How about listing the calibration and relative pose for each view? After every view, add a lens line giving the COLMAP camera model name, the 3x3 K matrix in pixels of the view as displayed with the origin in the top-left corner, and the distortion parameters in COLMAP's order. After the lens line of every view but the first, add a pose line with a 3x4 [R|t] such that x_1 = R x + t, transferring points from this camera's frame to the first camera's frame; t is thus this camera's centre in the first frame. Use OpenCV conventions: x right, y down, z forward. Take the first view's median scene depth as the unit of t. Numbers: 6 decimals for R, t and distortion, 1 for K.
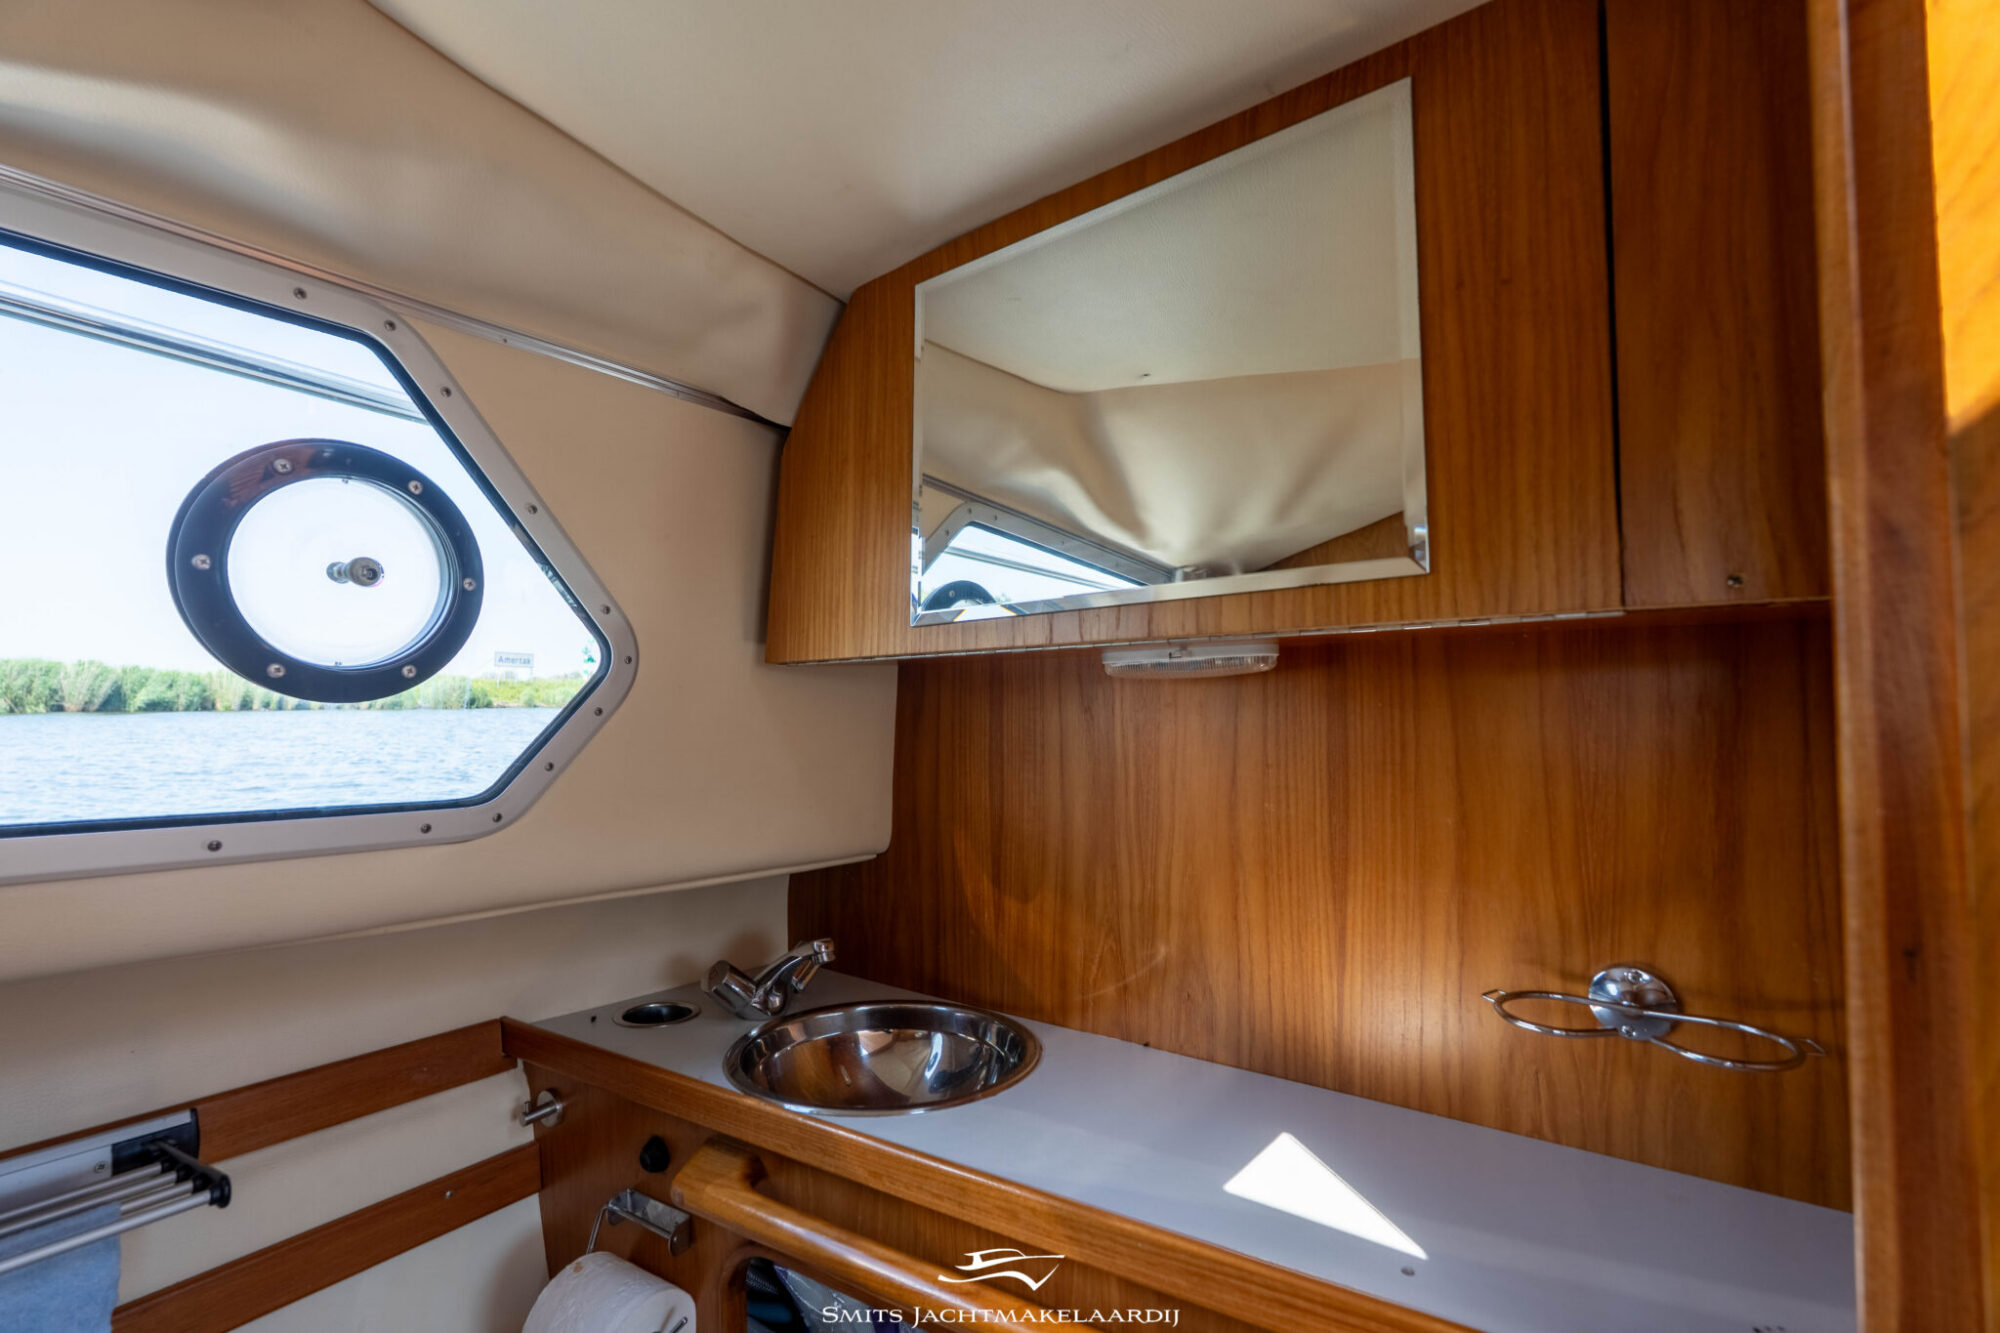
lens RADIAL K [[881.9, 0, 1000.6], [0, 881.9, 674.1], [0, 0, 1]] dist [-0.000675, -0.000443]
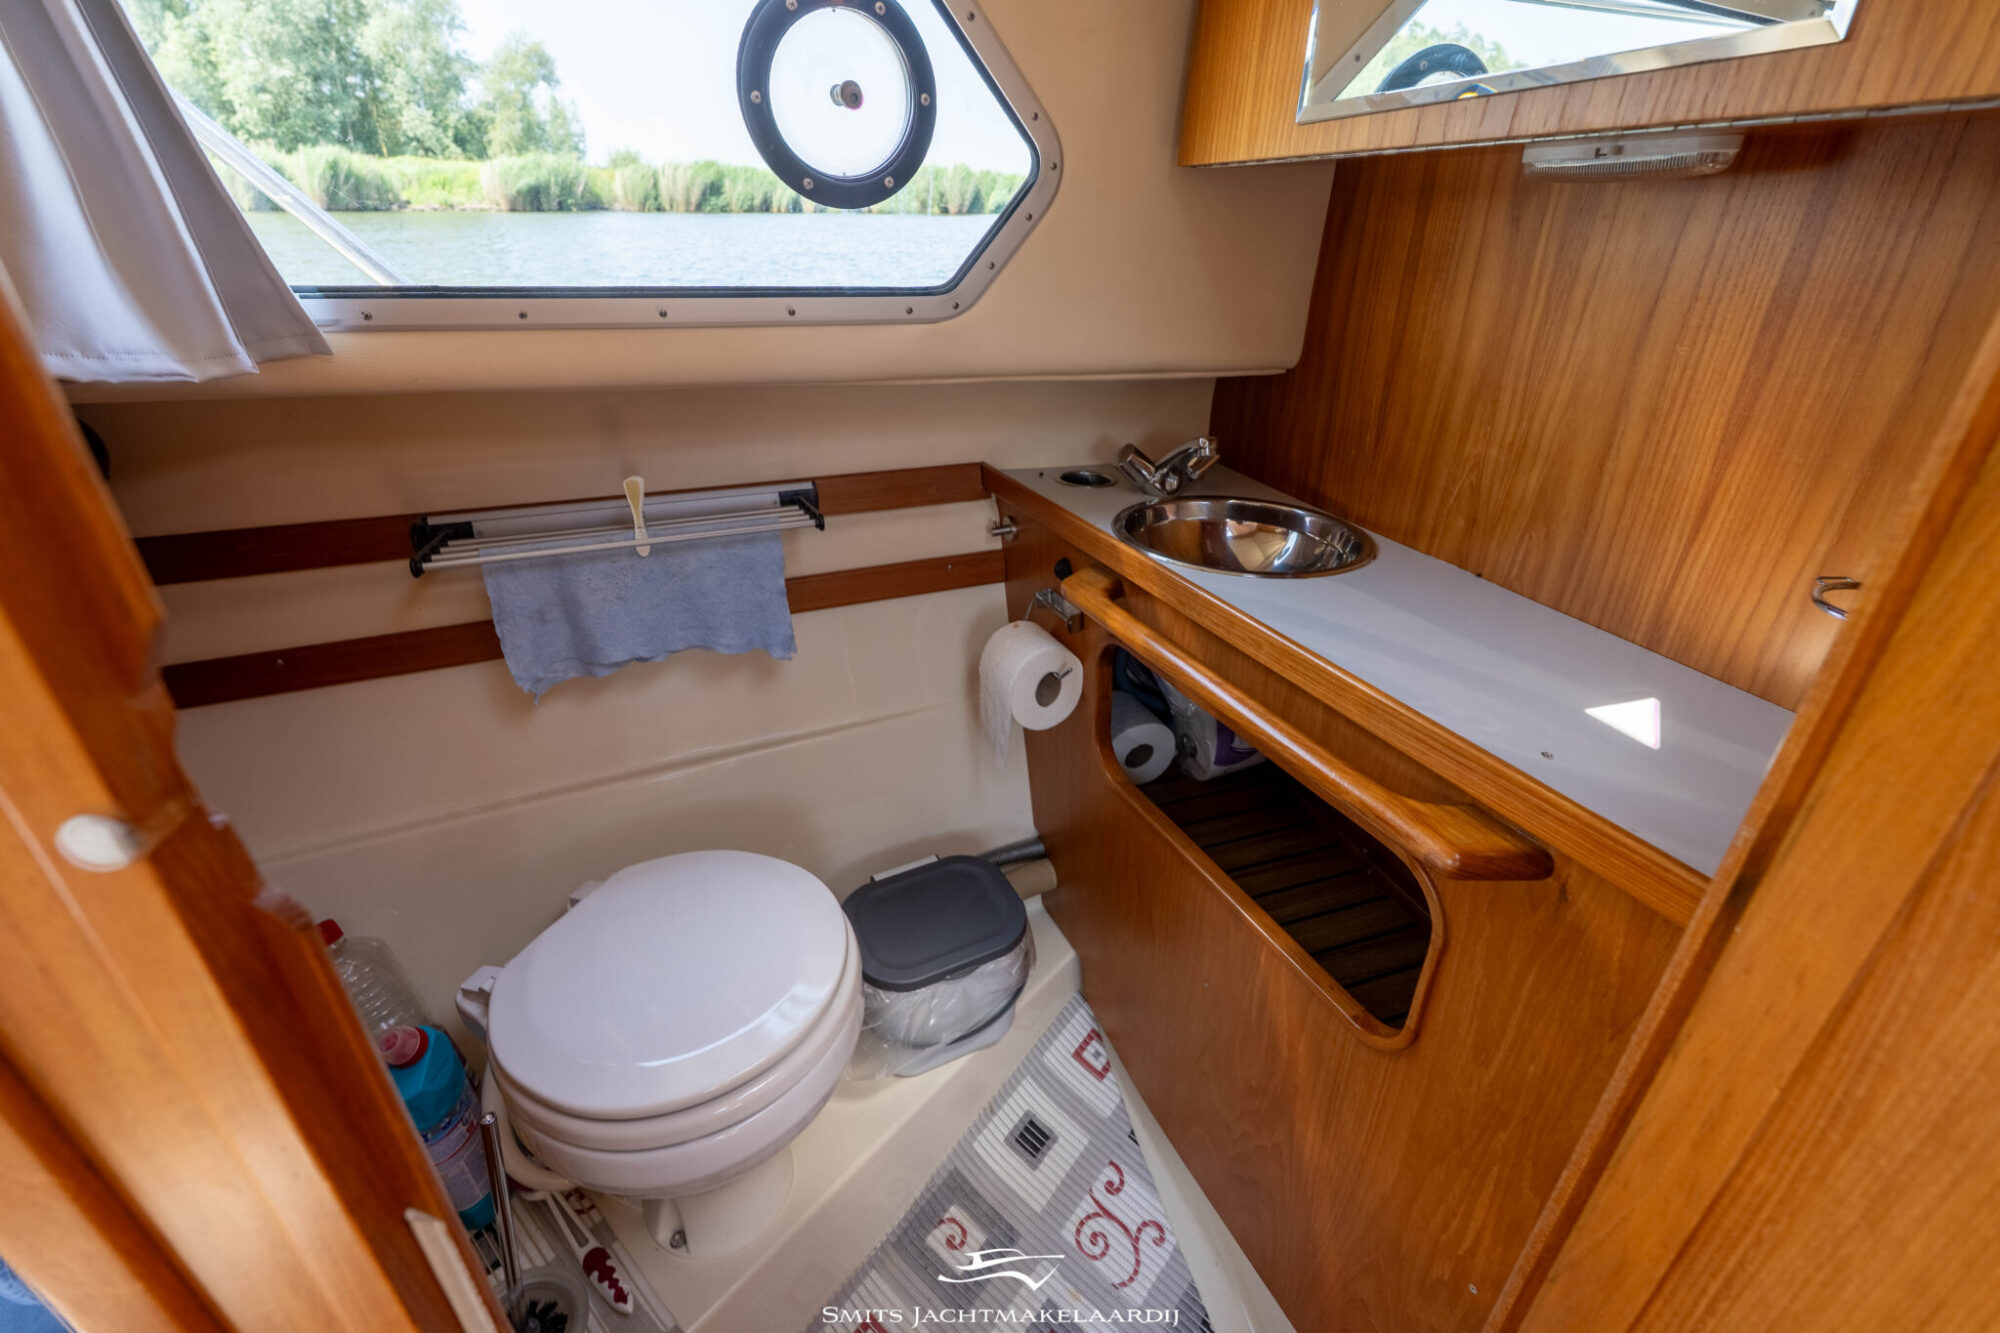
lens RADIAL K [[875.3, 0, 1002.6], [0, 875.3, 667.2], [0, 0, 1]] dist [-0.002579, -0.000103]
pose [[0.838249, 0.260142, -0.479233, 0.218395], [0.014566, 0.867868, 0.496582, -0.015144], [0.545092, -0.423240, 0.723700, -0.123249]]
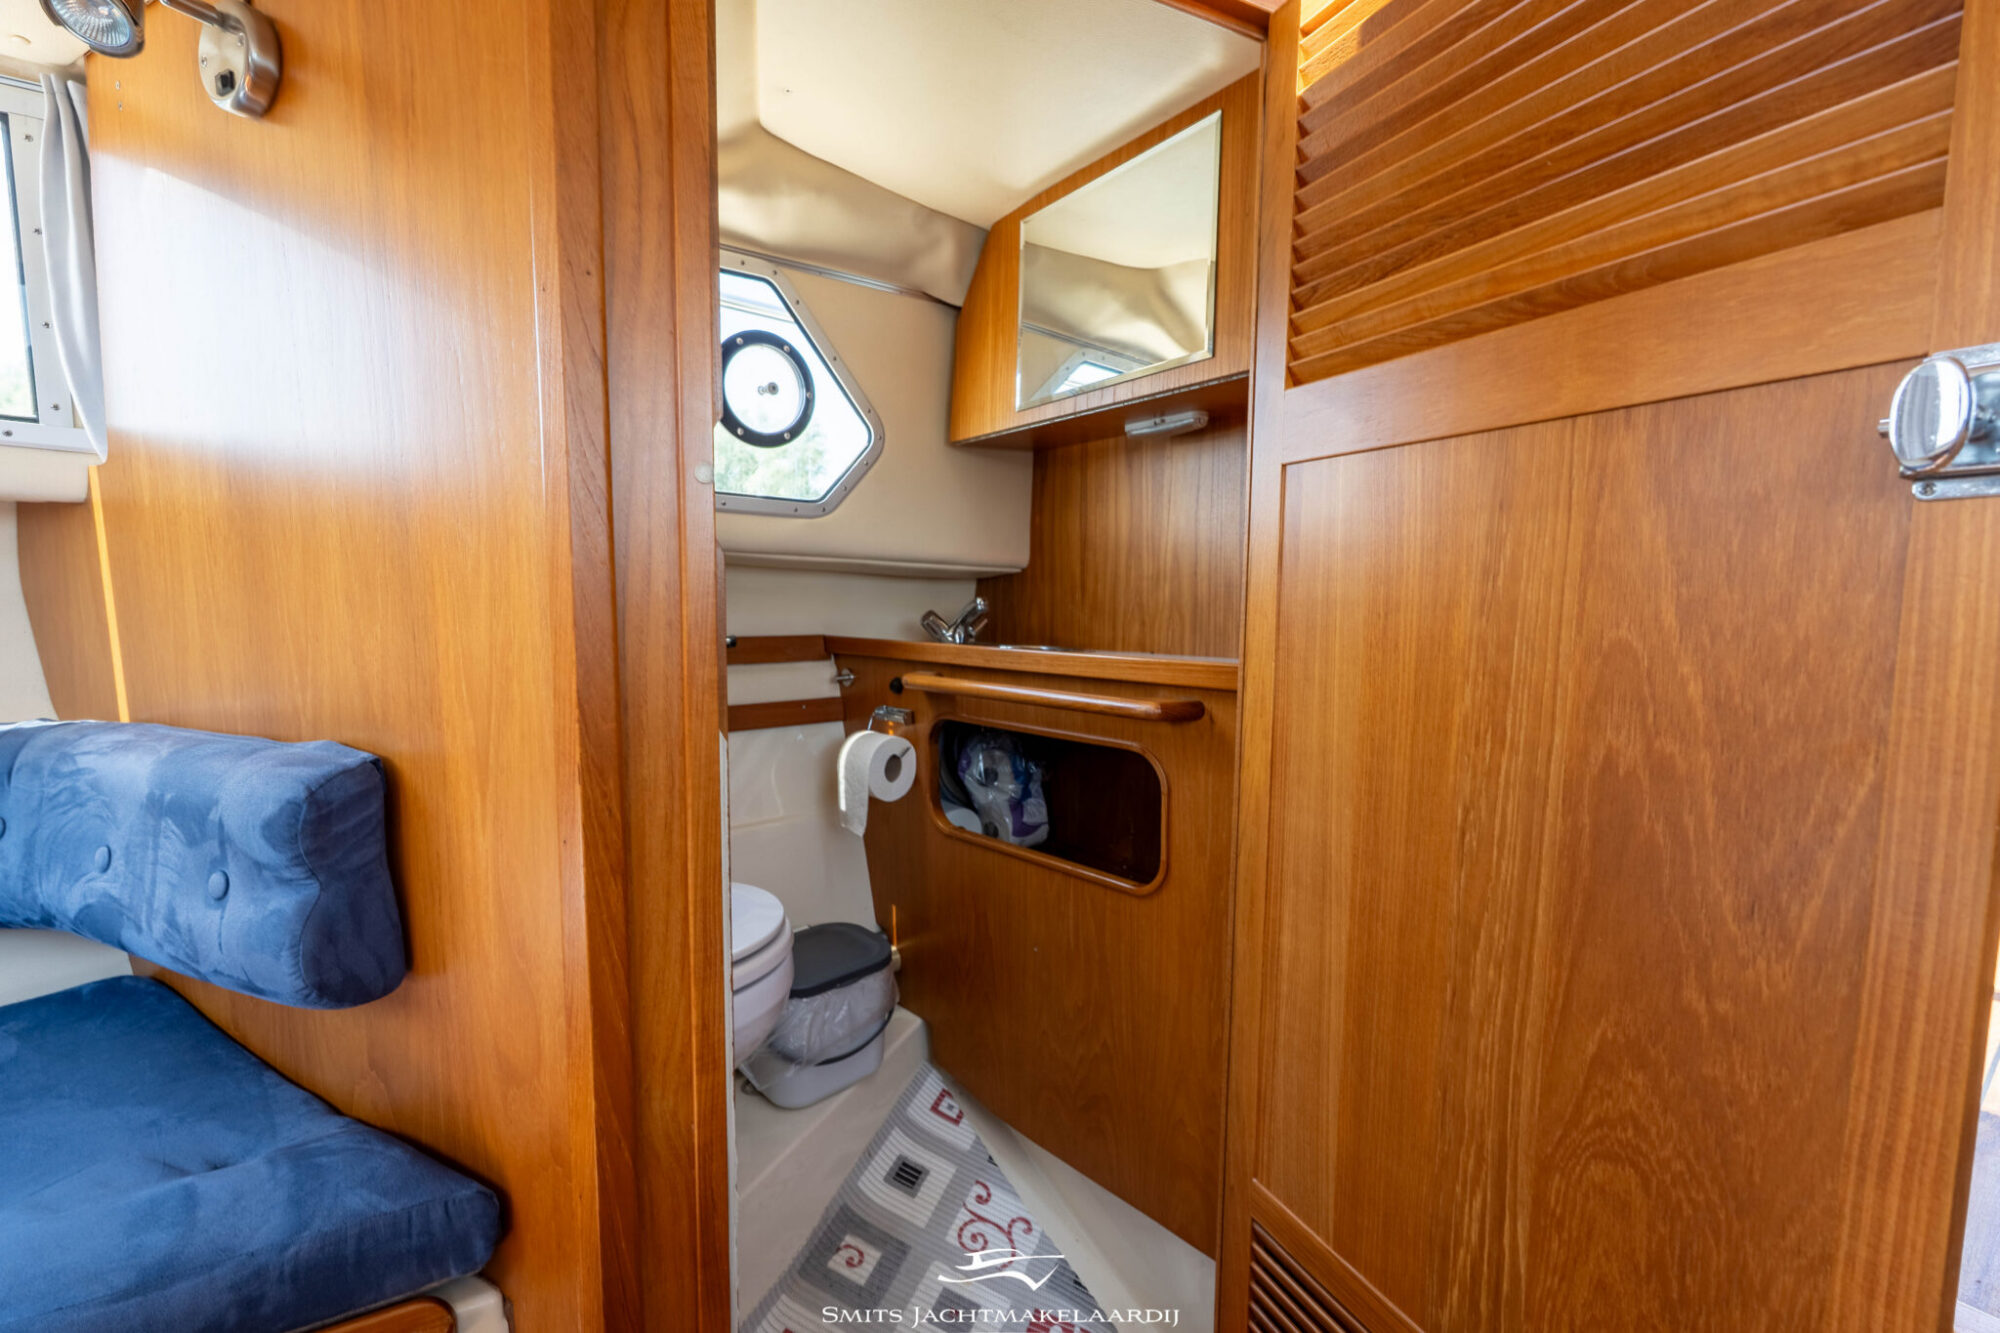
lens RADIAL K [[870.5, 0, 1000.0], [0, 870.5, 666.5], [0, 0, 1]] dist [0.003519, 0.000289]
pose [[0.963865, 0.034066, -0.264205, 0.336149], [0.000051, 0.991766, 0.128064, 0.223743], [0.266392, -0.123449, 0.955927, -0.778774]]
